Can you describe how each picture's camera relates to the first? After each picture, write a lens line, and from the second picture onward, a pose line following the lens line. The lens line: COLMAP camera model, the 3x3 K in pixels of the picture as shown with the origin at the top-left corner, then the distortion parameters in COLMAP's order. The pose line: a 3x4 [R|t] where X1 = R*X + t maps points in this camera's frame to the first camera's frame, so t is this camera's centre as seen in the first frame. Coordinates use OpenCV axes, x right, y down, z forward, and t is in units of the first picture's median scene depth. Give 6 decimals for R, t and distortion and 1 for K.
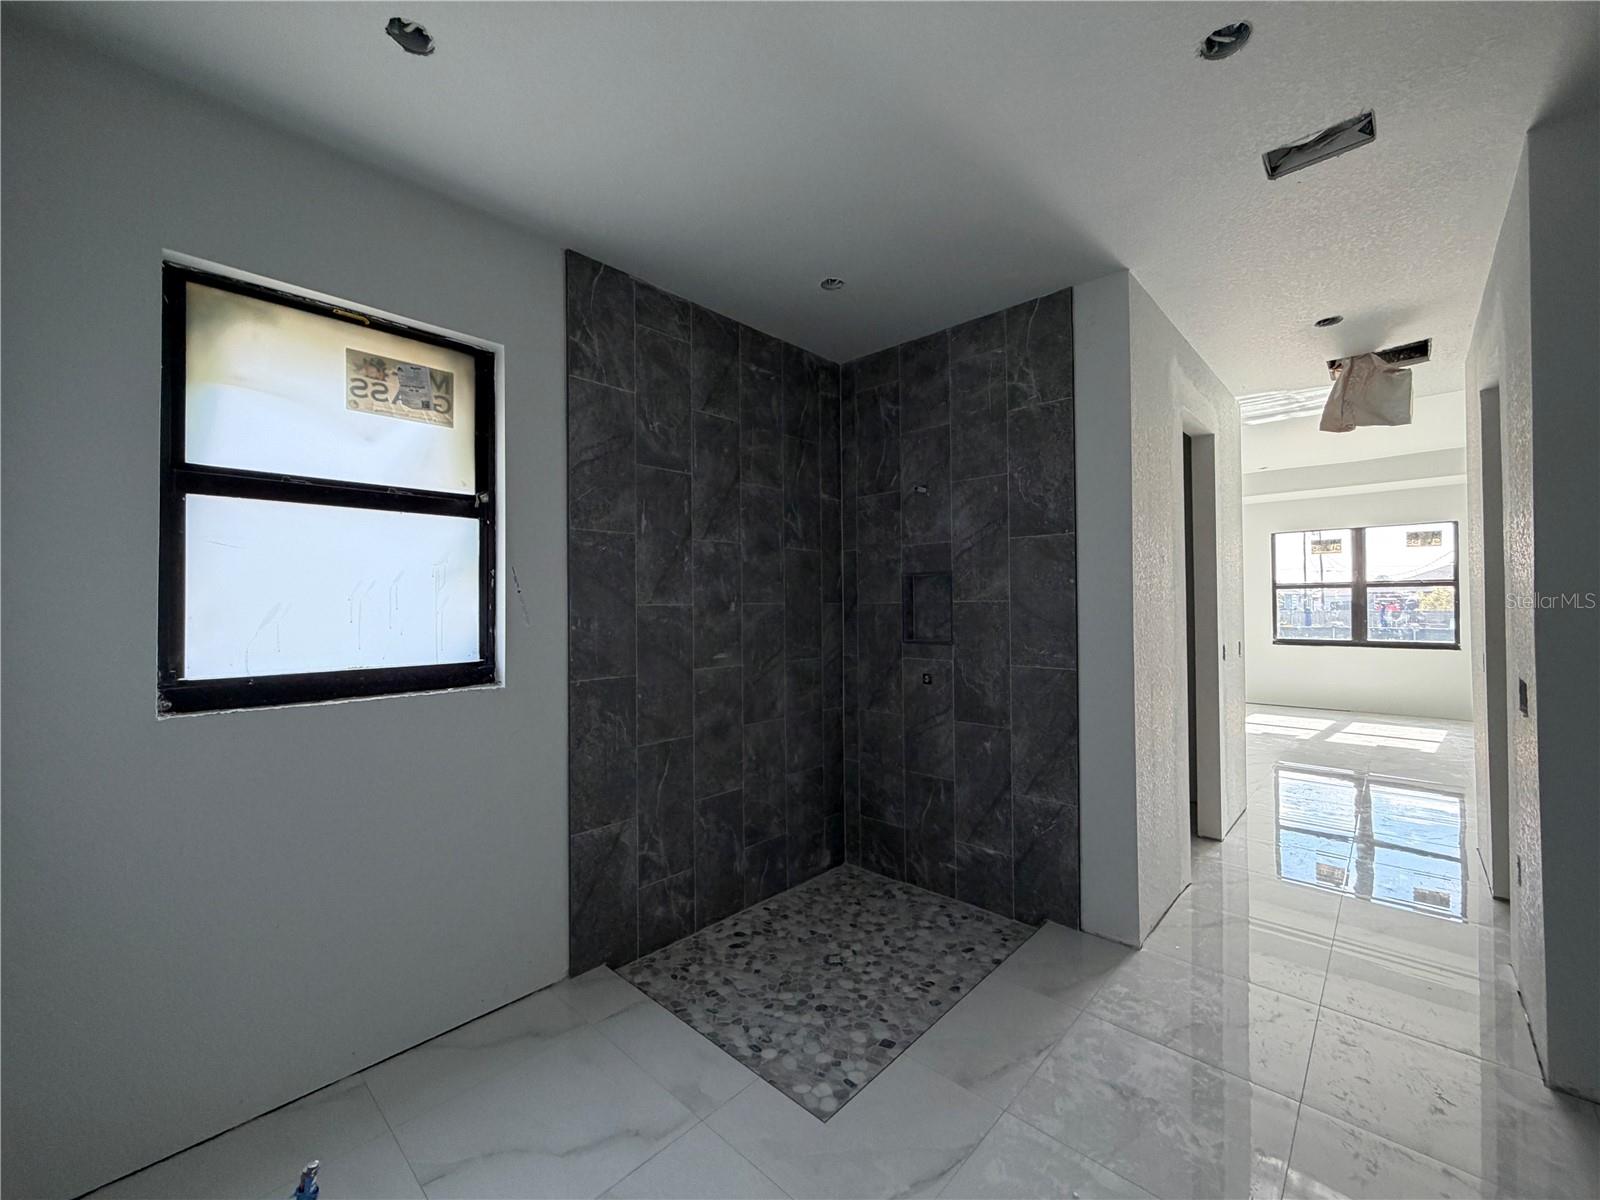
lens RADIAL K [[638.4, 0, 794.6], [0, 638.4, 600.2], [0, 0, 1]] dist [0.000178, 0.000574]
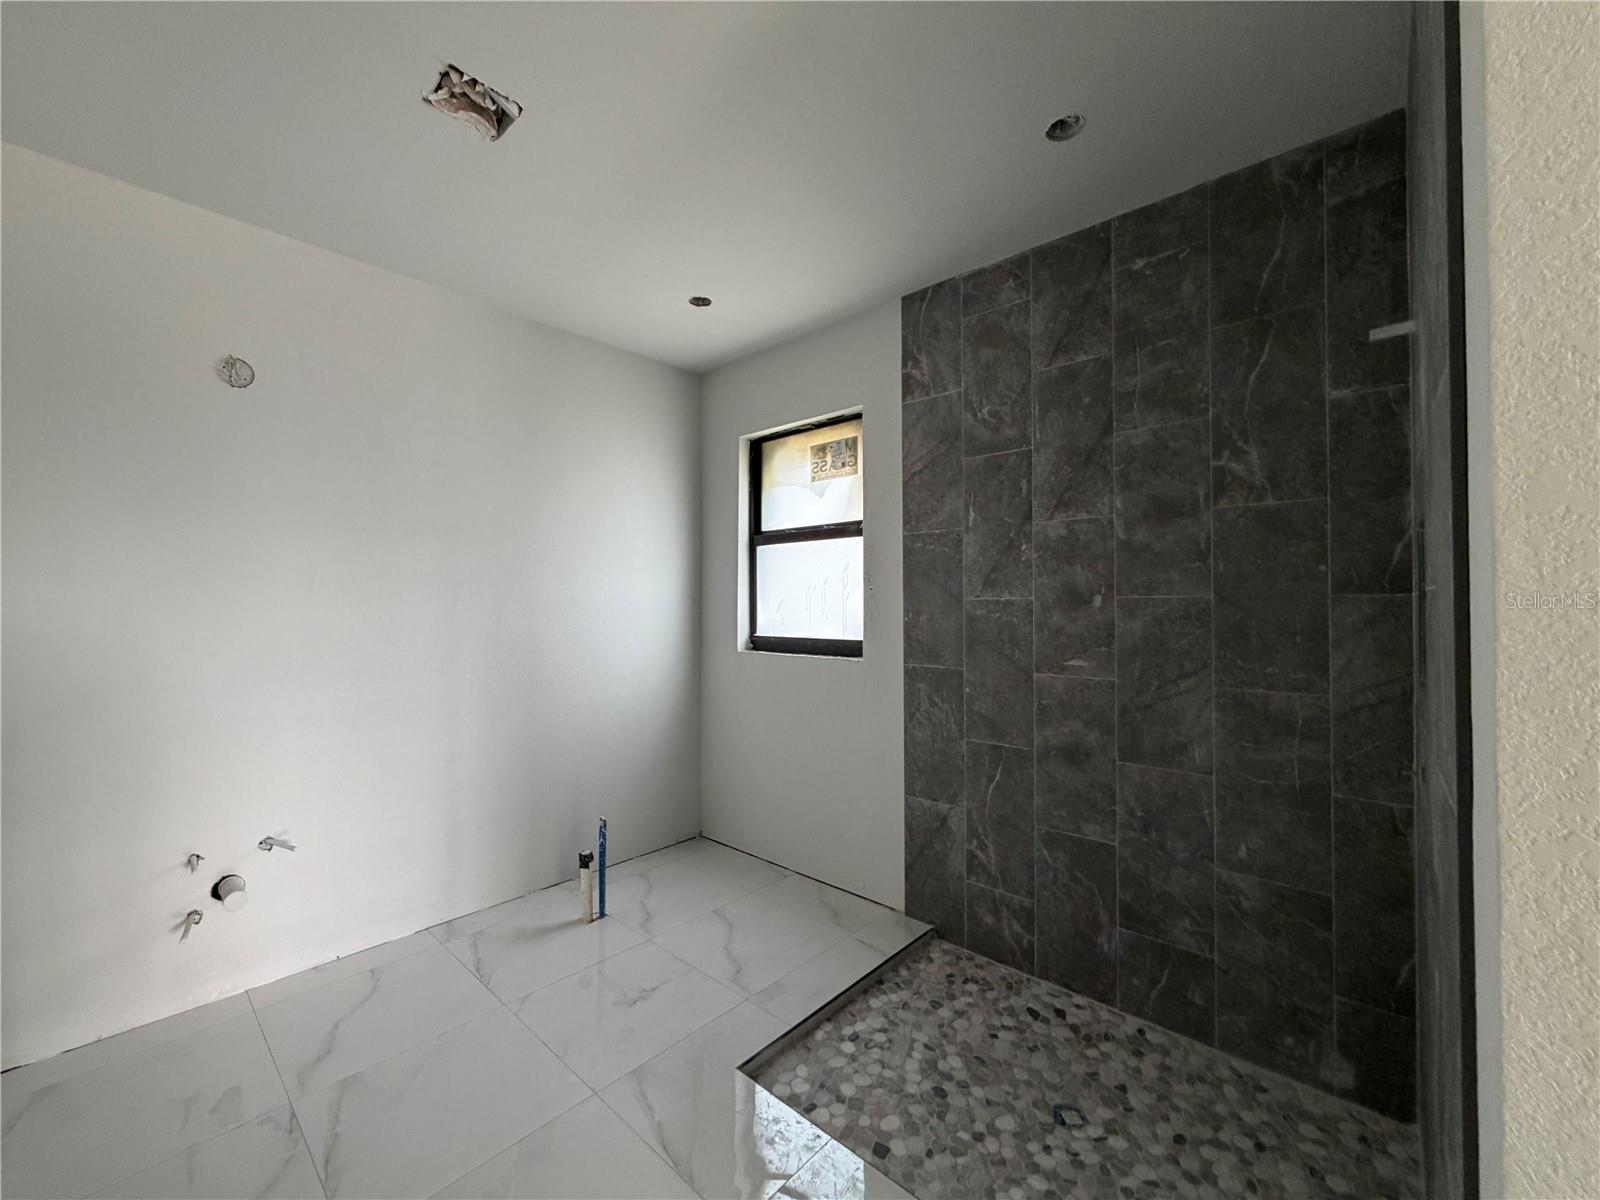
lens RADIAL K [[638.4, 0, 794.6], [0, 638.4, 600.2], [0, 0, 1]] dist [0.000178, 0.000574]
pose [[0.023802, 0.001262, -0.999716, 0.745992], [0.011776, 0.999929, 0.001543, 0.004626], [0.999647, -0.011809, 0.023786, 0.700175]]
